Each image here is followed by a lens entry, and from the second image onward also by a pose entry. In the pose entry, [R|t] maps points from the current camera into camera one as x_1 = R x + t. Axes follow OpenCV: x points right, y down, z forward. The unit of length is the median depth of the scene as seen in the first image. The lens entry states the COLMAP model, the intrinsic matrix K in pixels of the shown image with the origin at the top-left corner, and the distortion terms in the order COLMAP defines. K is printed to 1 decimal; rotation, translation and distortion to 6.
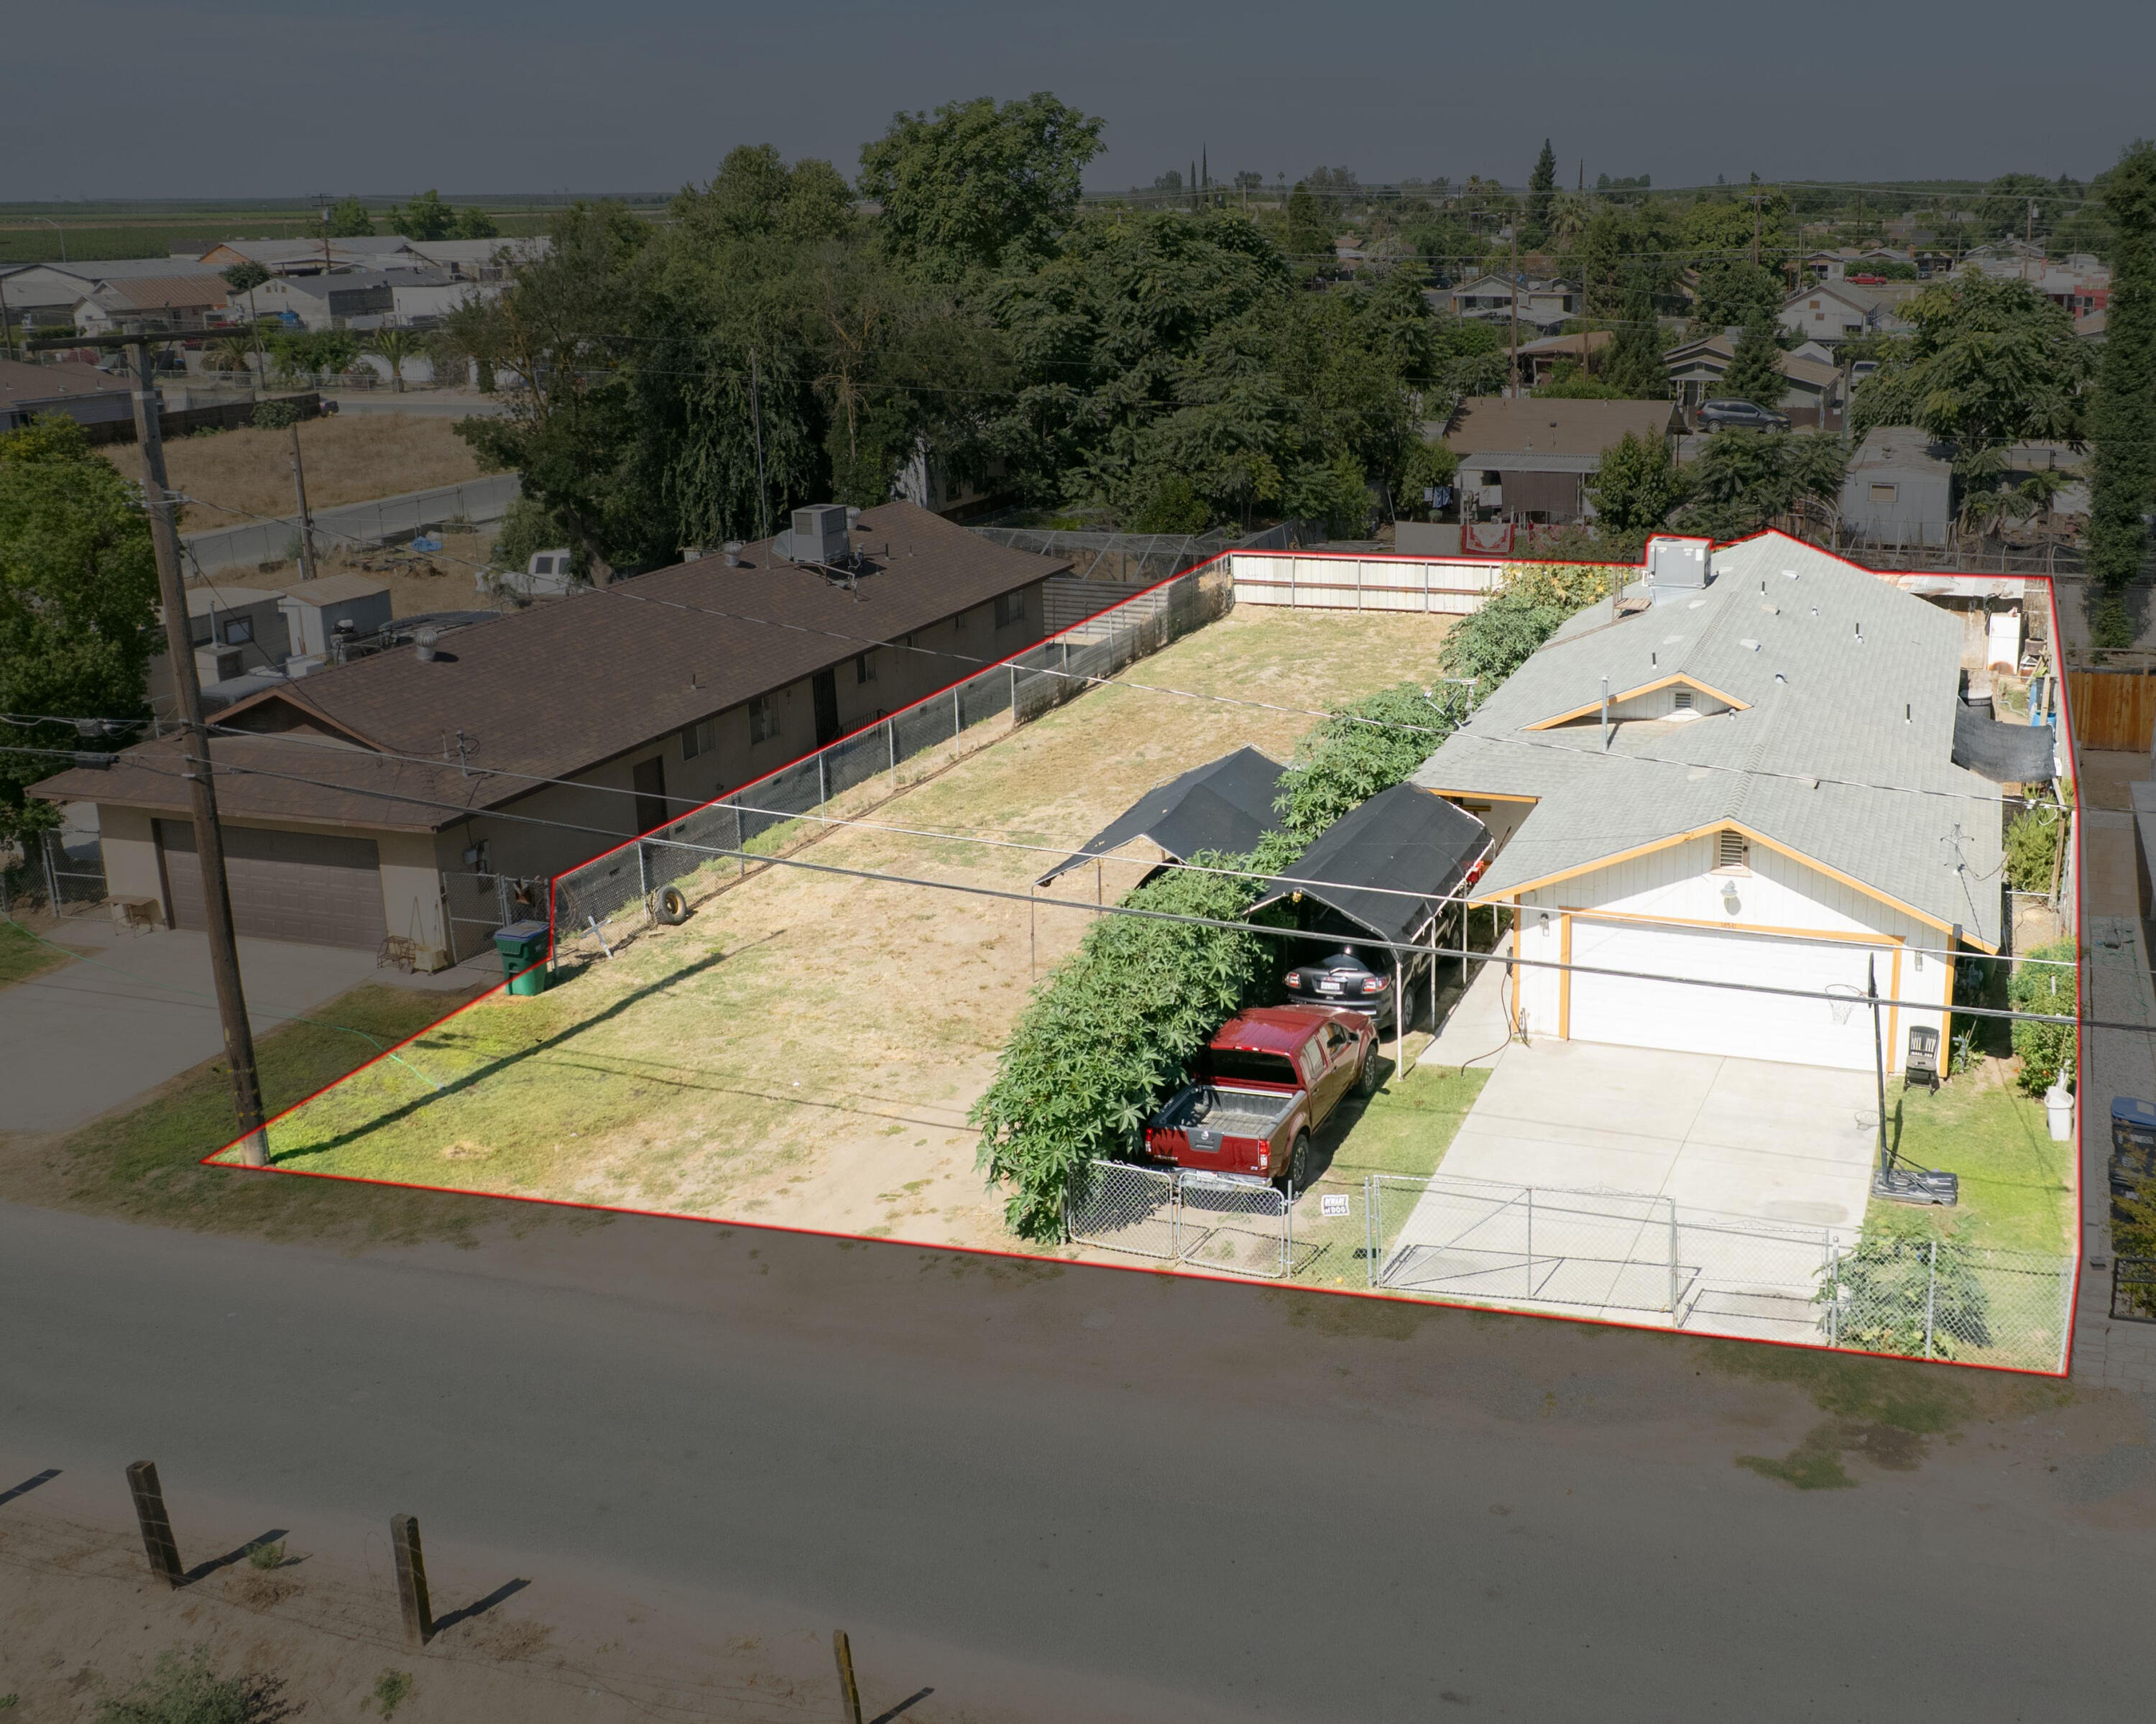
lens RADIAL K [[2312.0, 0, 1078.0], [0, 2312.0, 862.0], [0, 0, 1]] dist [-0.065563, 0.011677]
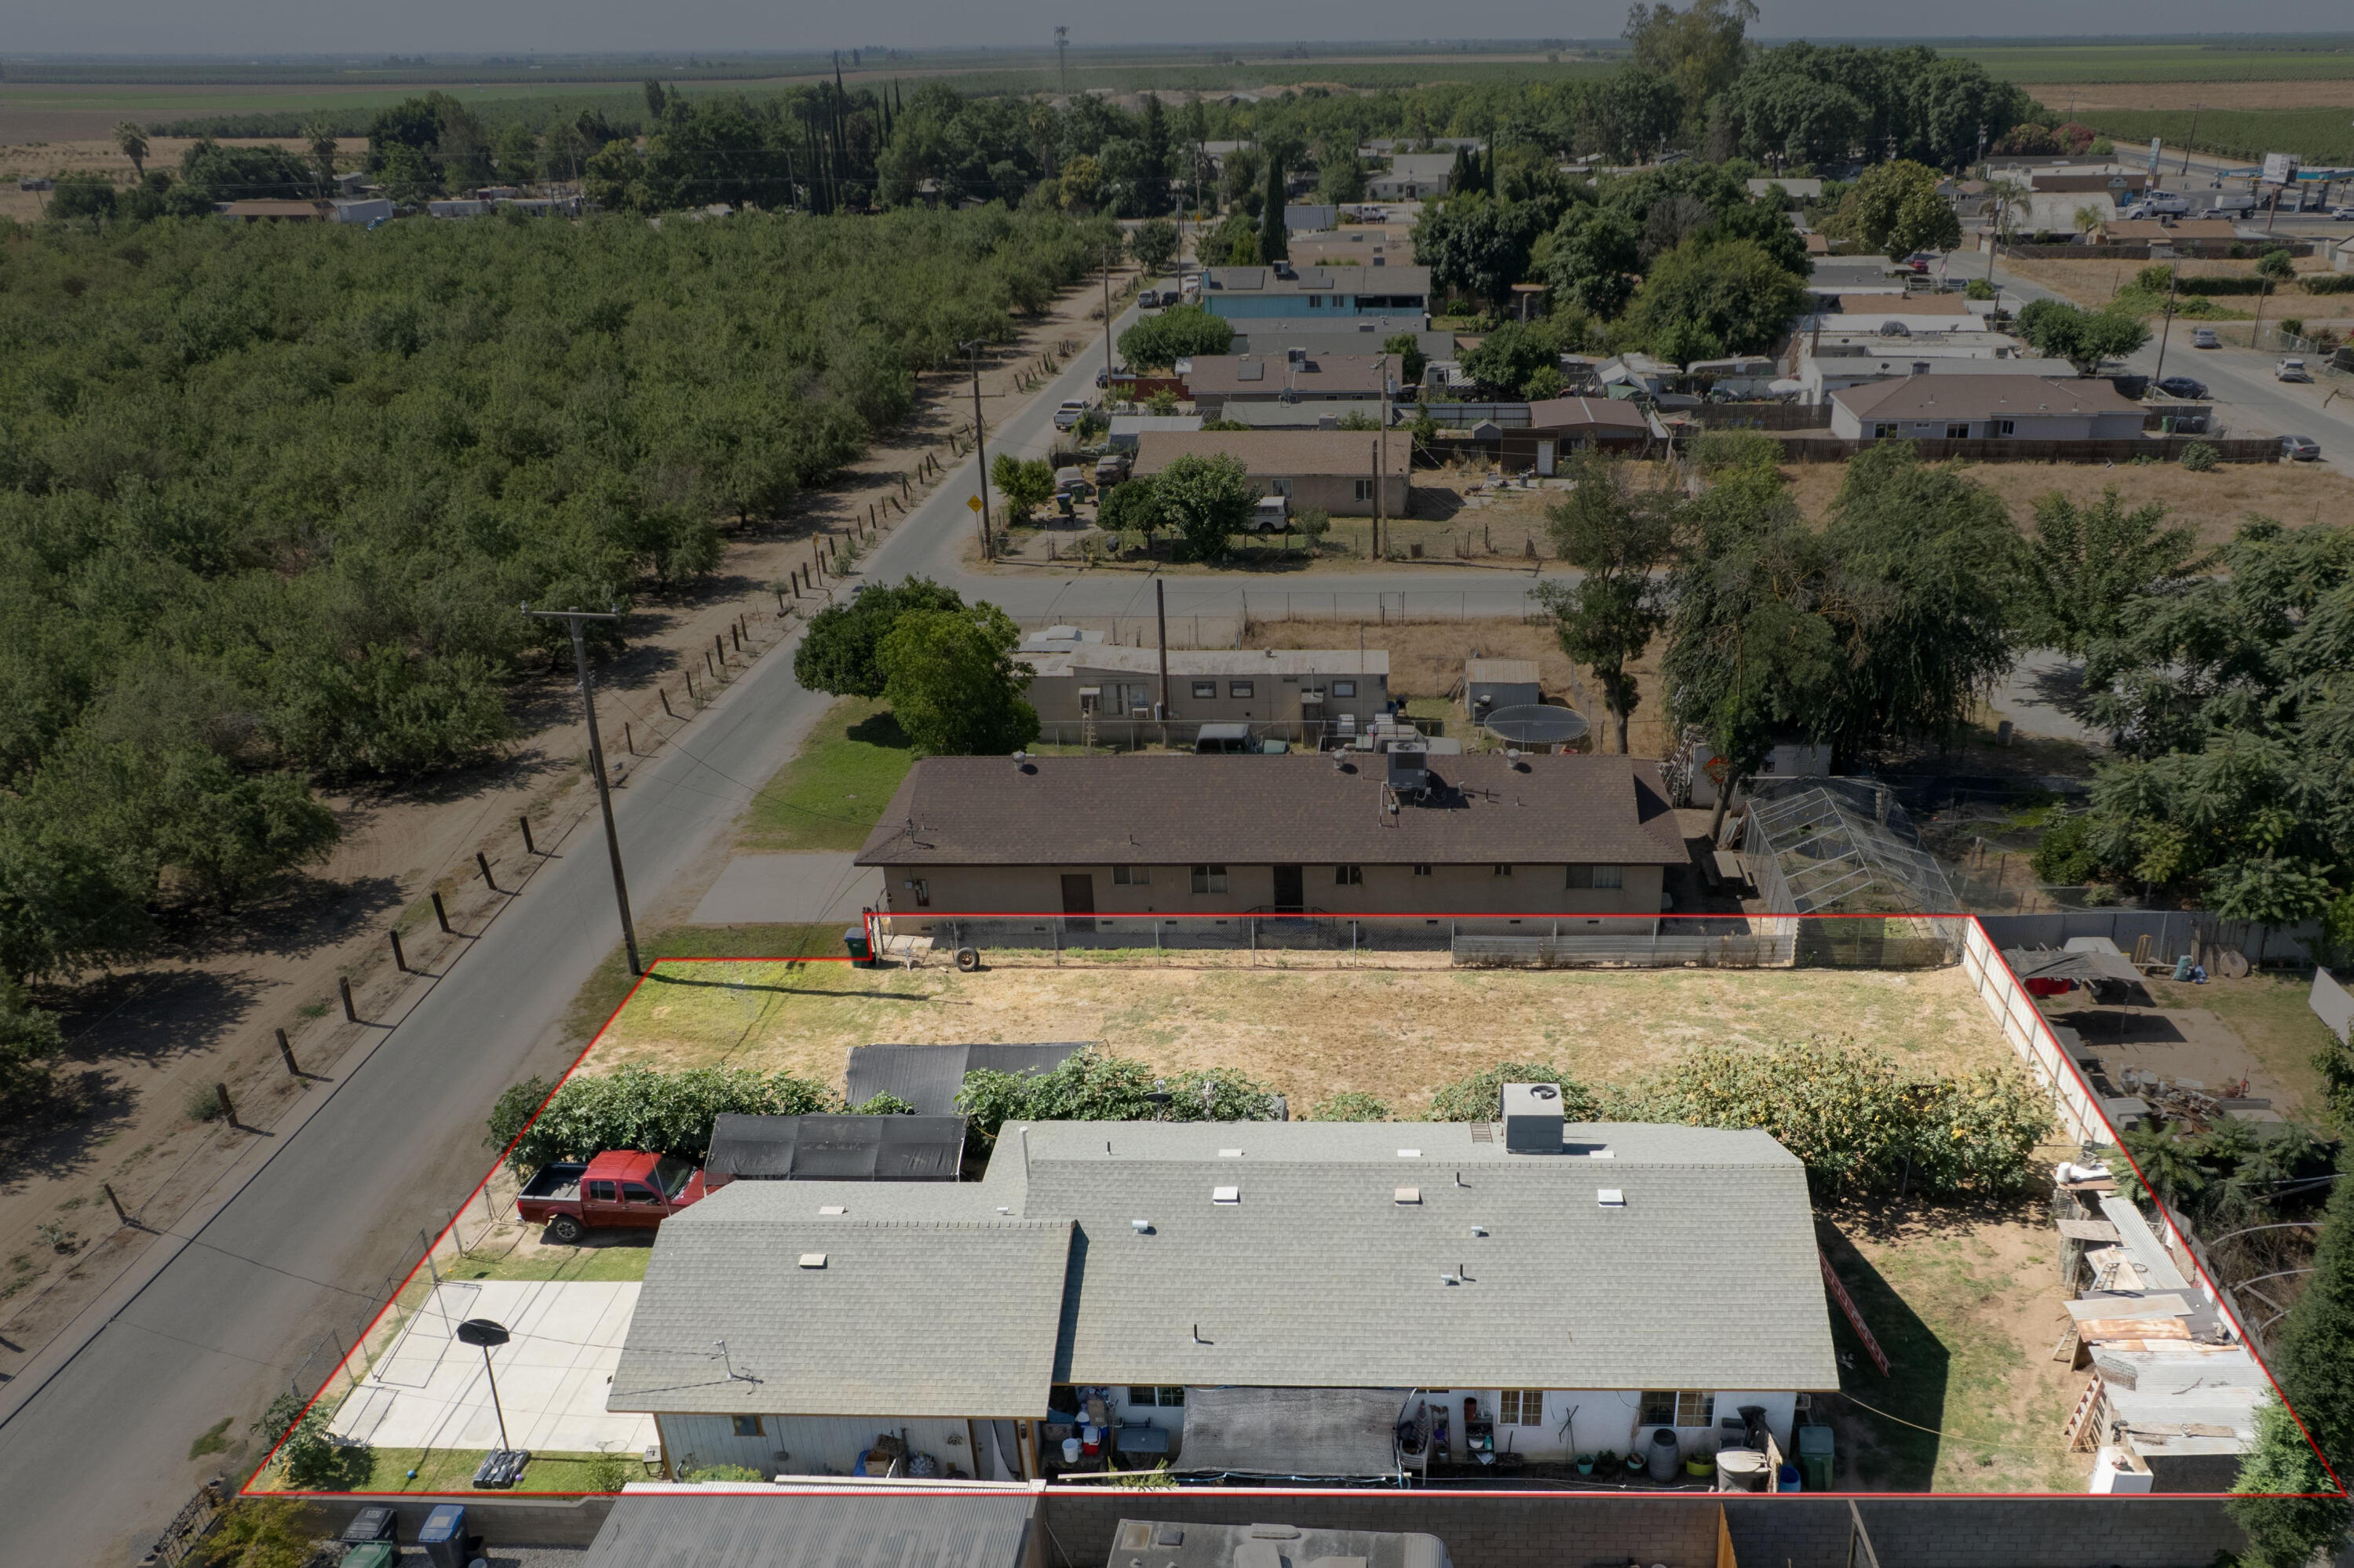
lens RADIAL K [[1776.9, 0, 1177.6], [0, 1776.9, 891.3], [0, 0, 1]] dist [-0.096613, 0.143673]
pose [[0.314071, 0.397637, -0.862116, 0.667082], [-0.252307, 0.910369, 0.327977, -0.338638], [0.915260, 0.114510, 0.386248, 0.452299]]
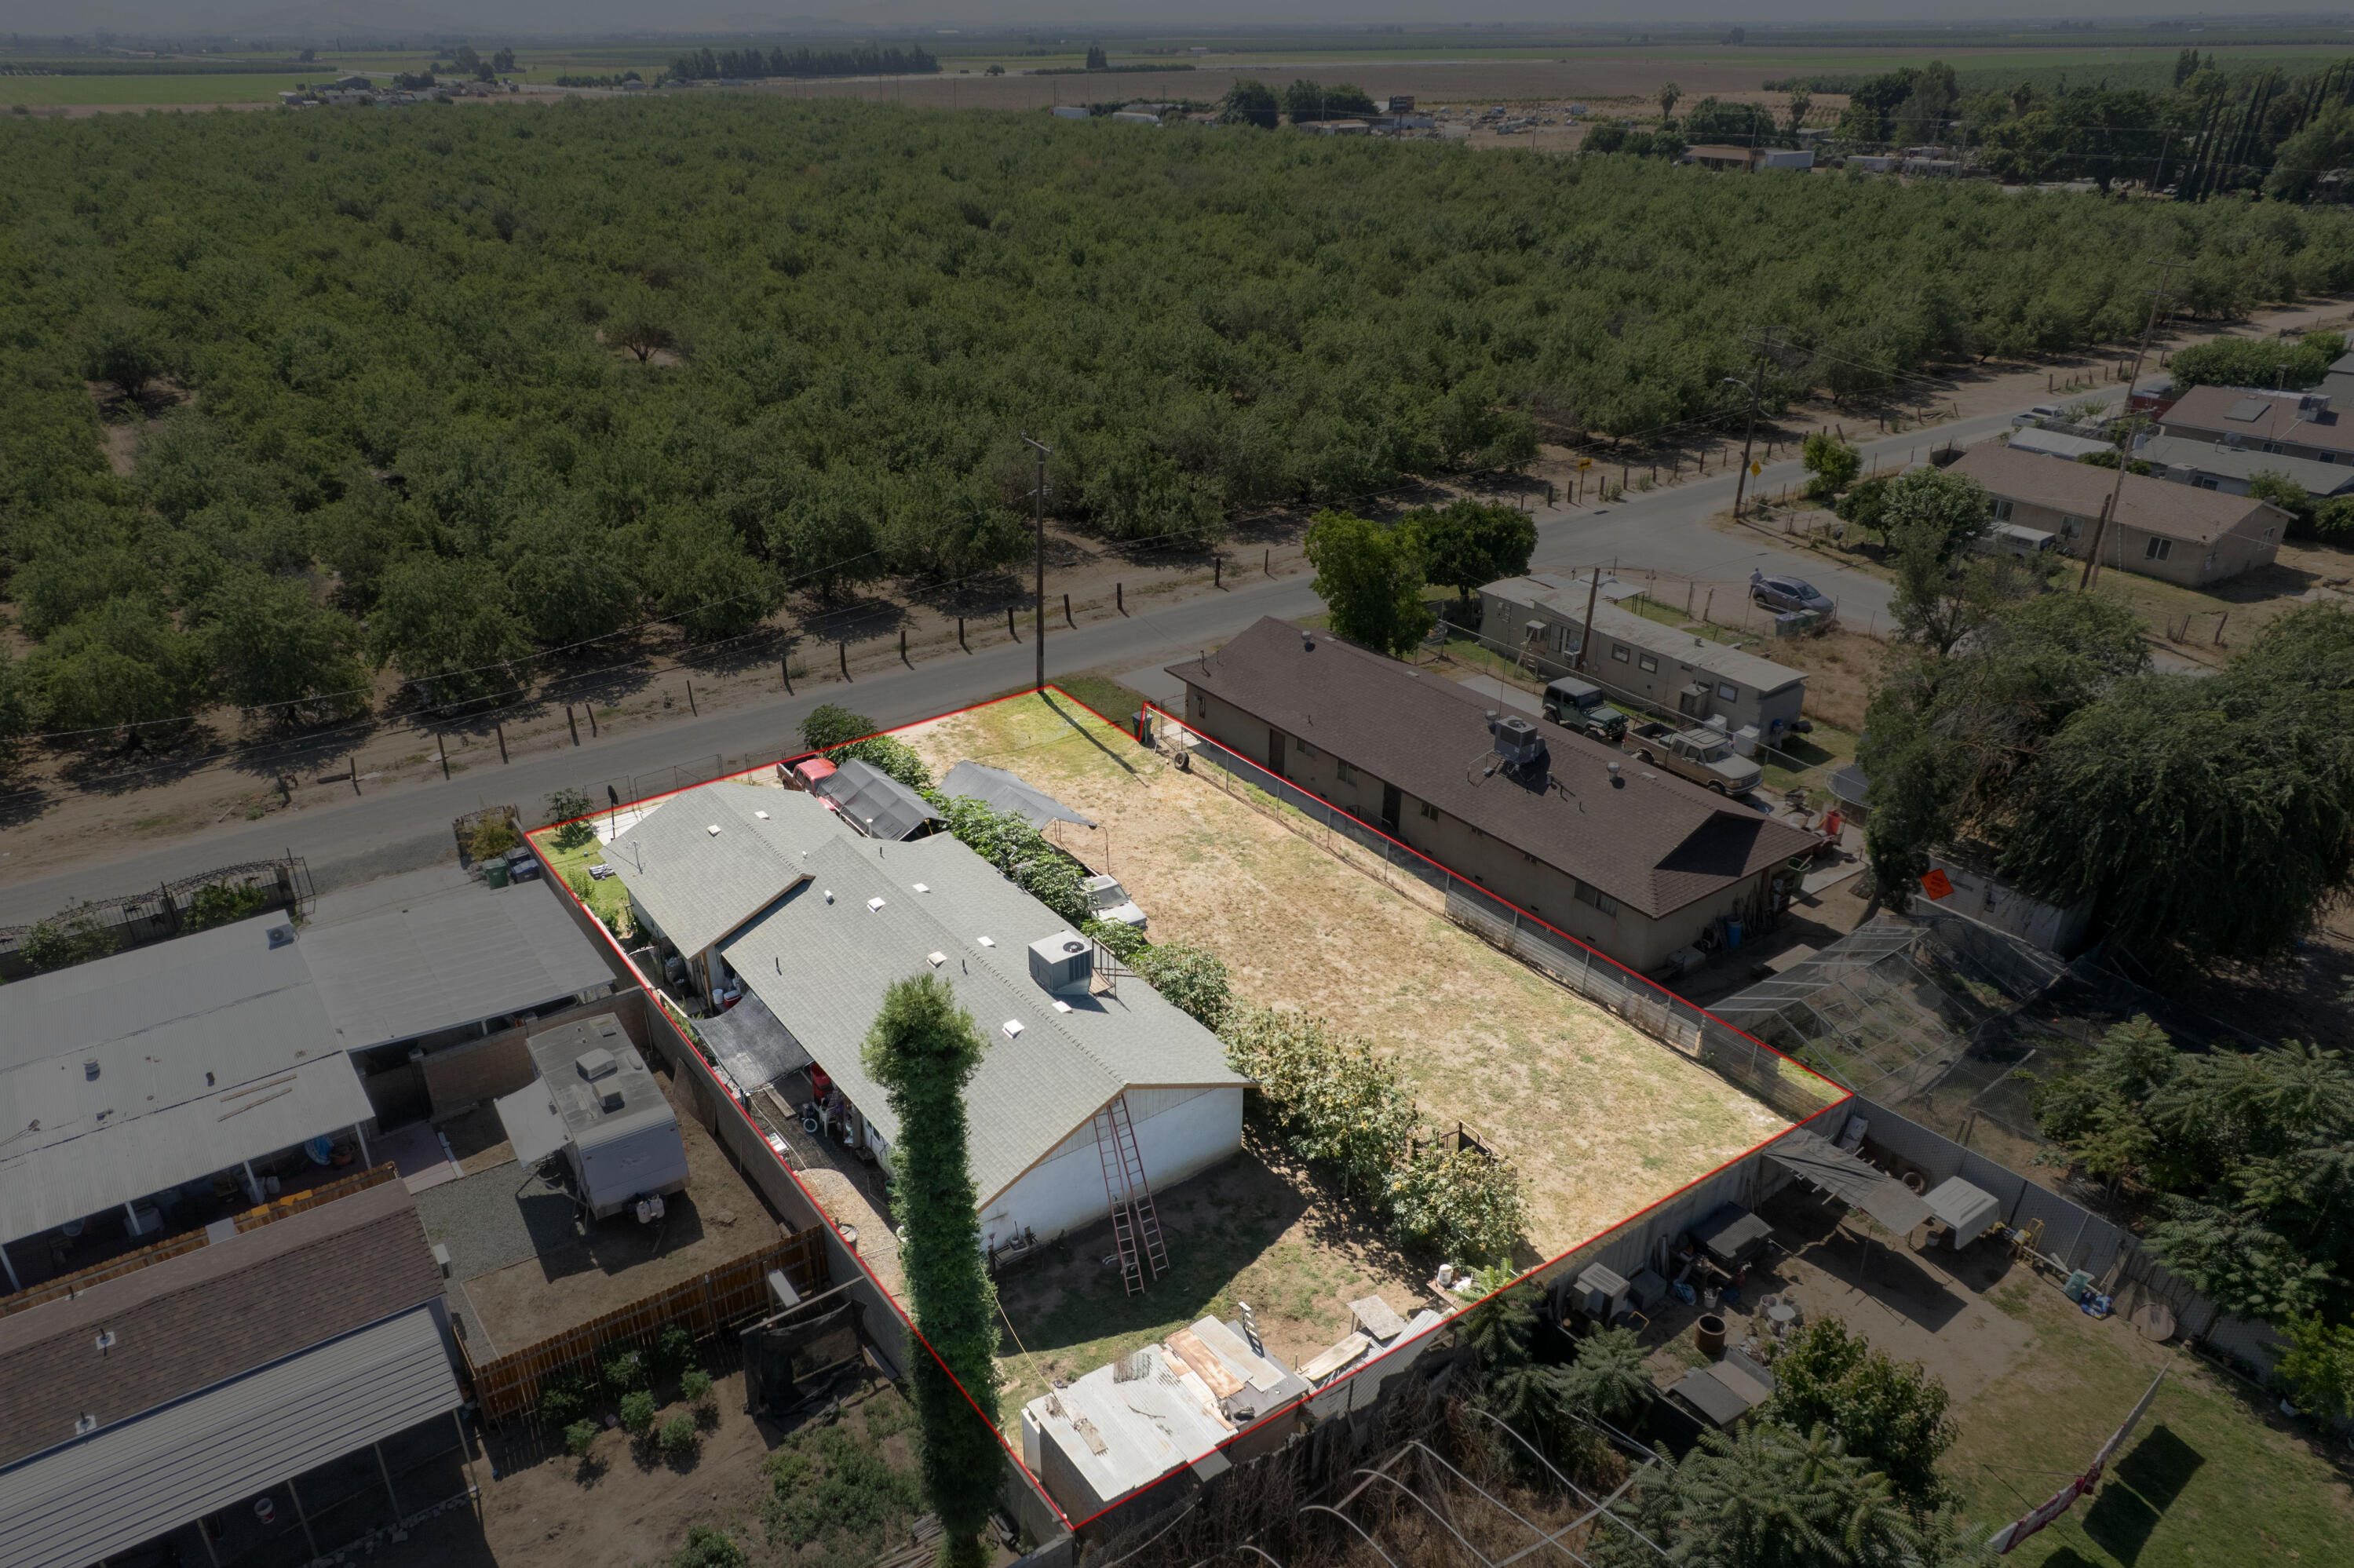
lens RADIAL K [[1522.9, 0, 1177.0], [0, 1522.9, 784.0], [0, 0, 1]] dist [-0.120010, 0.109259]
pose [[-0.539780, 0.376935, -0.752700, 0.647175], [-0.231916, 0.792960, 0.563409, -0.556467], [0.809230, 0.478680, -0.340607, 1.086169]]
